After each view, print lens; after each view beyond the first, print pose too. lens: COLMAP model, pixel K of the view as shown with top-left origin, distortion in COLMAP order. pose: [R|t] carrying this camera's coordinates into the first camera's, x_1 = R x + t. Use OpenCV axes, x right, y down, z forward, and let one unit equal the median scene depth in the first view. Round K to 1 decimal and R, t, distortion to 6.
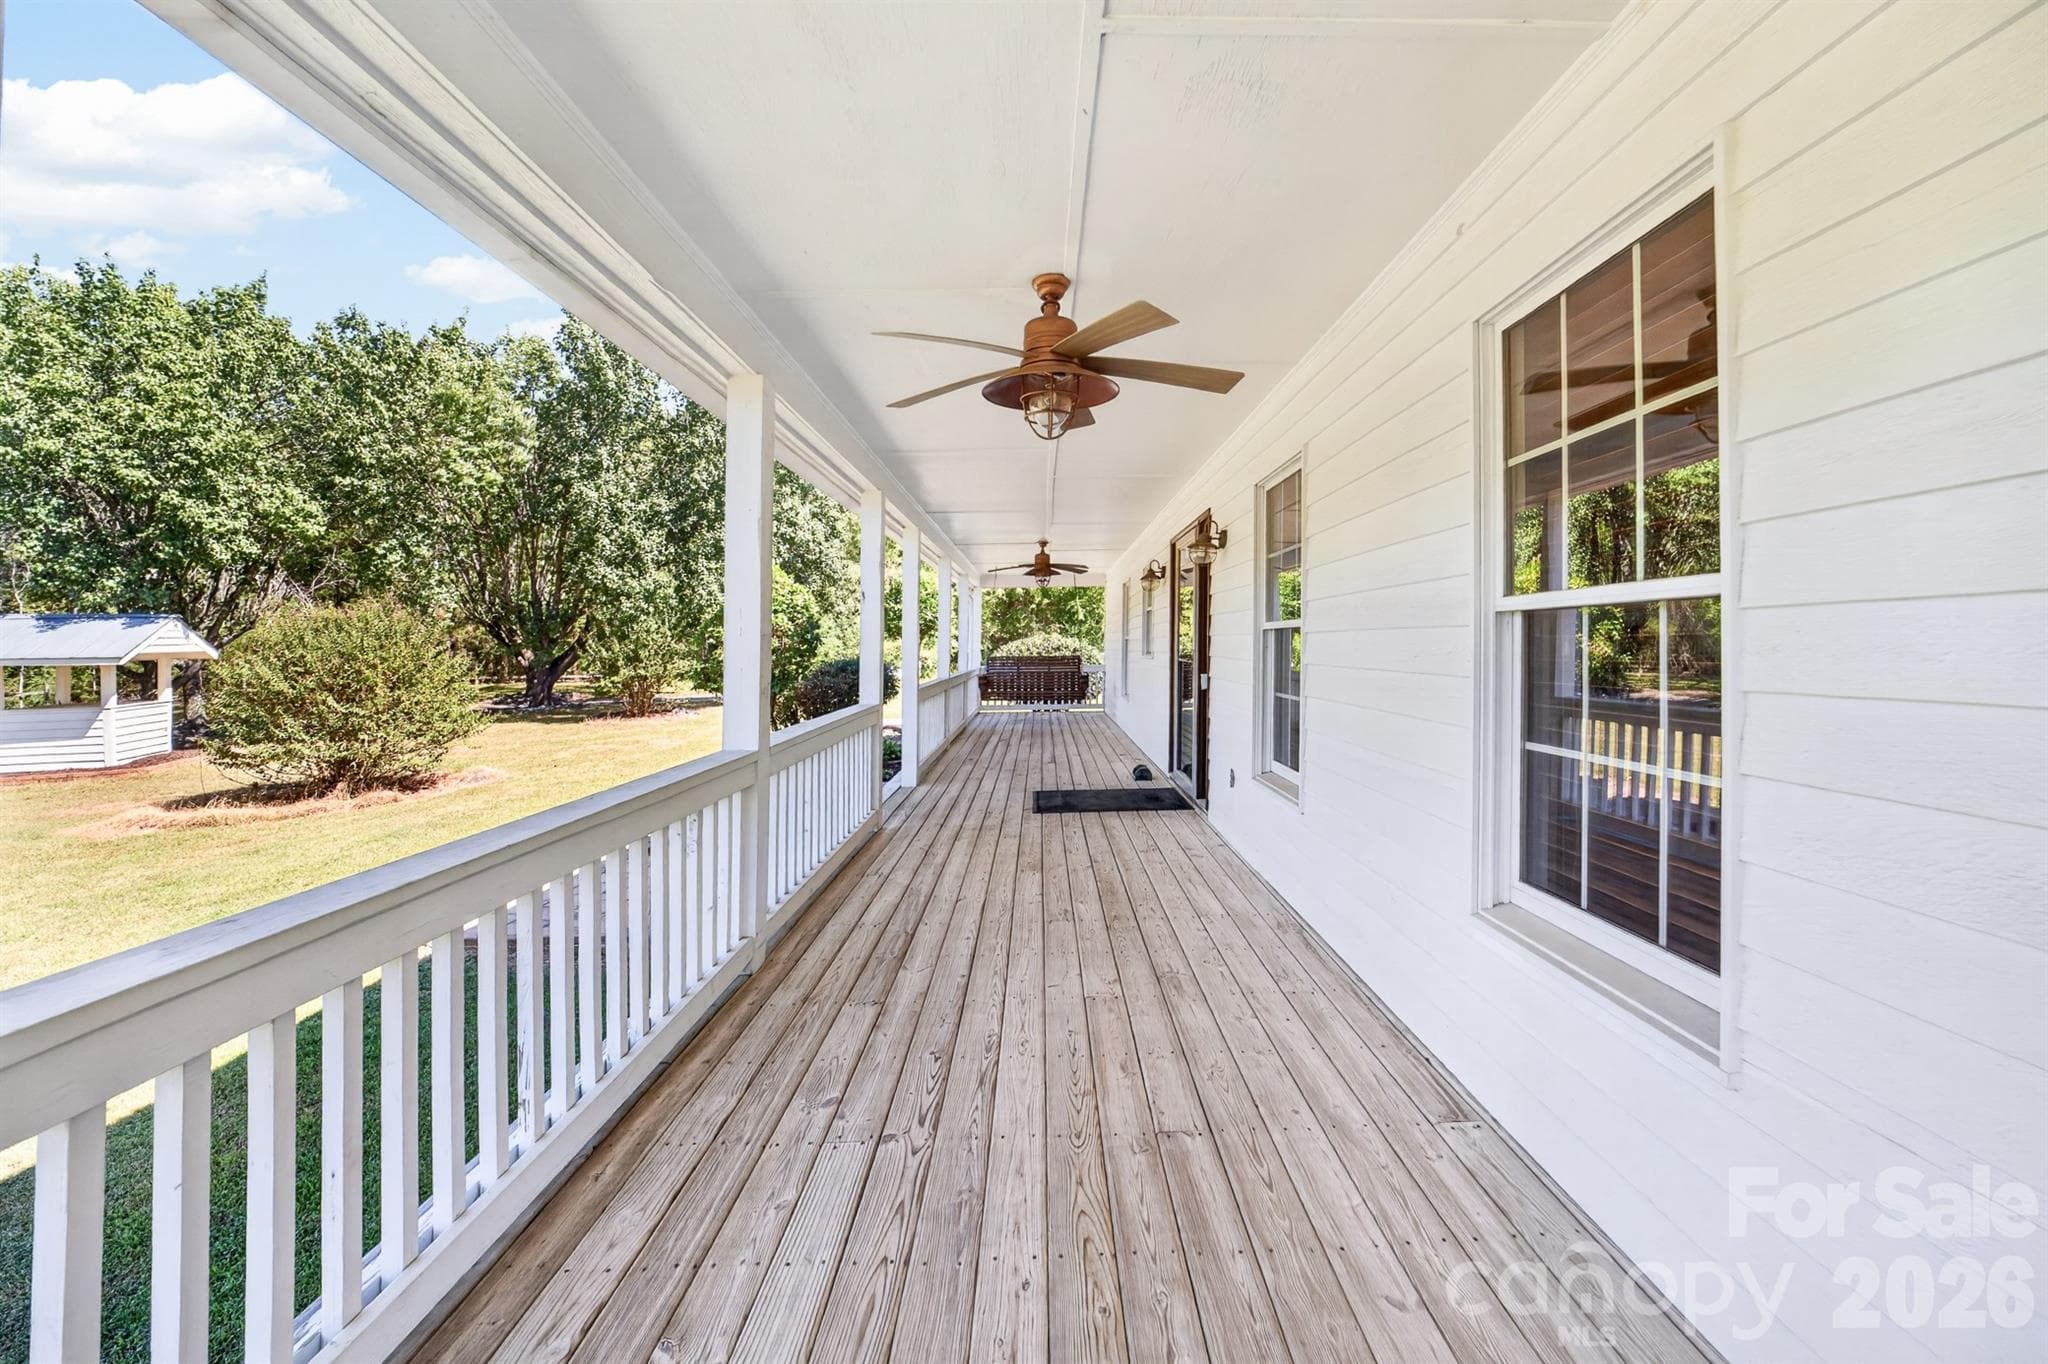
lens RADIAL K [[855.6, 0, 1033.4], [0, 855.6, 655.5], [0, 0, 1]] dist [-0.025091, -0.000052]
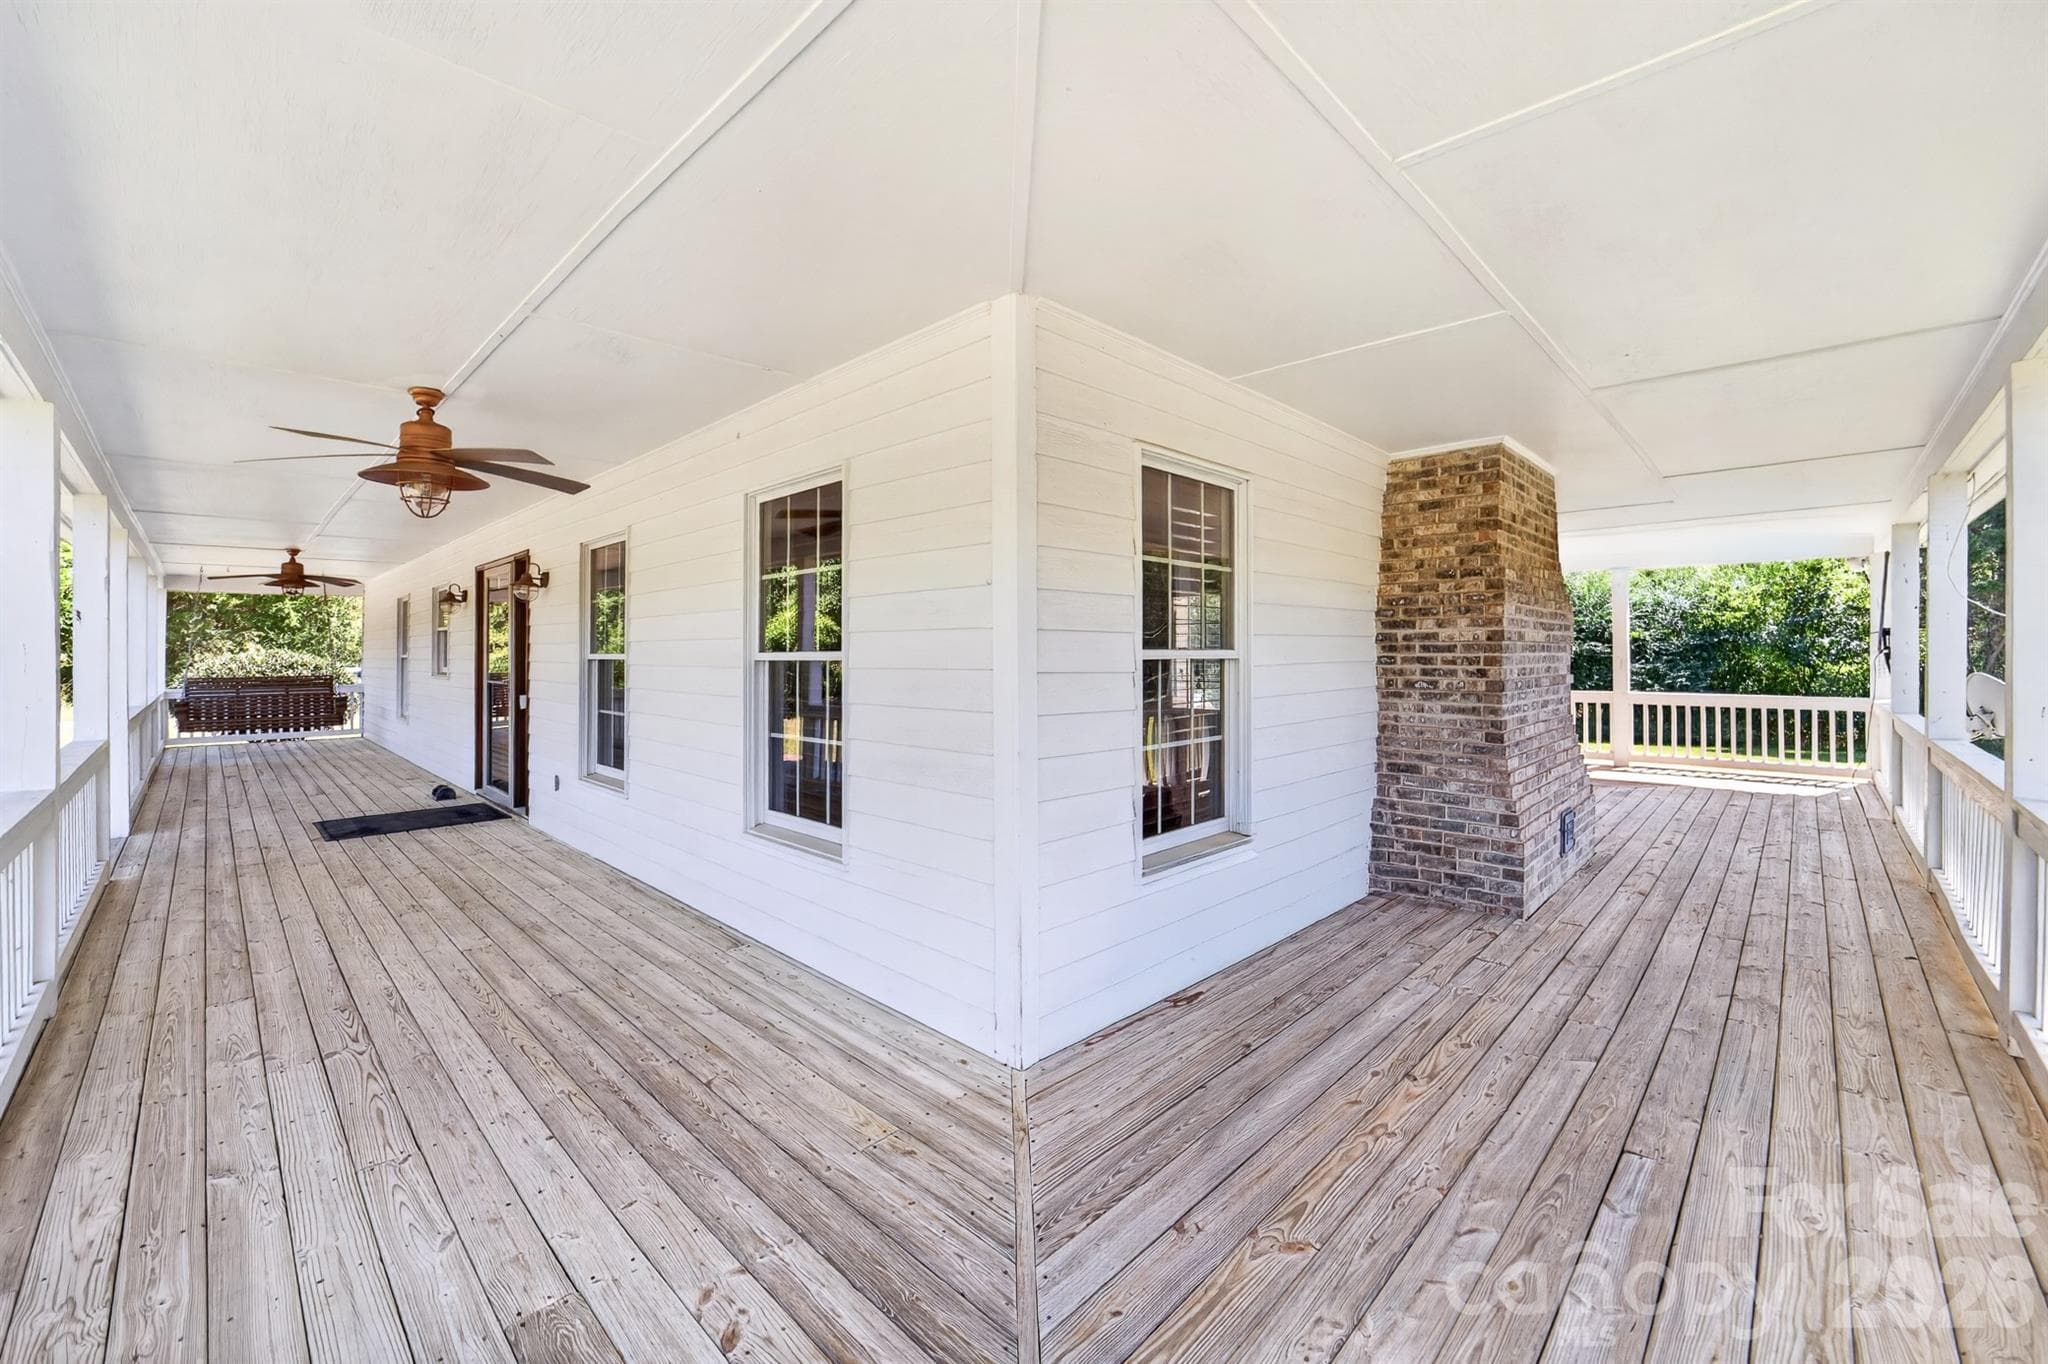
lens RADIAL K [[803.0, 0, 1024.6], [0, 803.0, 675.6], [0, 0, 1]] dist [0.001865, 0.000383]
pose [[0.696821, -0.007314, 0.717208, -0.214468], [0.001576, 0.999961, 0.008667, -0.027447], [-0.717244, -0.004909, 0.696805, -0.459625]]
